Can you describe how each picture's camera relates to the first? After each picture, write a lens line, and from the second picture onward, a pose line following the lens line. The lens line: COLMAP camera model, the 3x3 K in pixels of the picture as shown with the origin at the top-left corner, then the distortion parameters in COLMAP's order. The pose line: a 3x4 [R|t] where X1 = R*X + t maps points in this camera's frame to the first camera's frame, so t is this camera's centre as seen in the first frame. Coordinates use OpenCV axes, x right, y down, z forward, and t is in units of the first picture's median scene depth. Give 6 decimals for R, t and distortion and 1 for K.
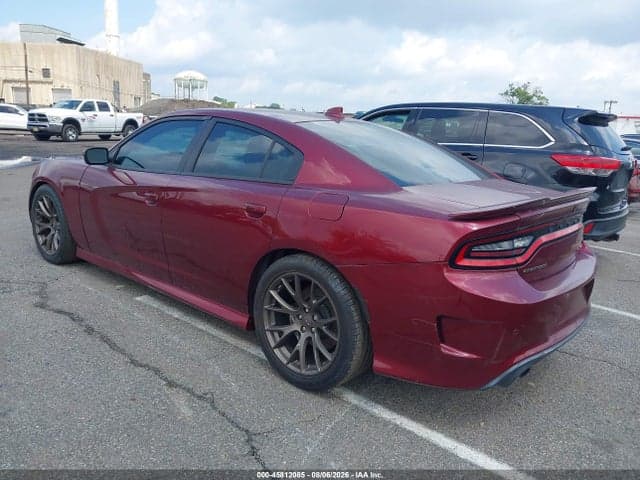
lens RADIAL K [[517.1, 0, 320.0], [0, 517.1, 240.0], [0, 0, 1]] dist [0.005525, -0.001869]
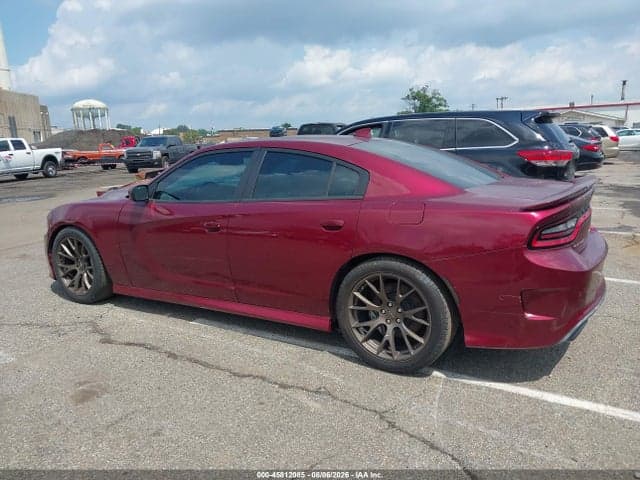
lens RADIAL K [[517.9, 0, 318.4], [0, 517.9, 243.6], [0, 0, 1]] dist [0.000655, -0.001280]
pose [[0.981554, -0.118822, 0.149779, -0.179562], [0.121727, 0.992510, -0.010349, -0.004059], [-0.147427, 0.028390, 0.988665, -0.066330]]
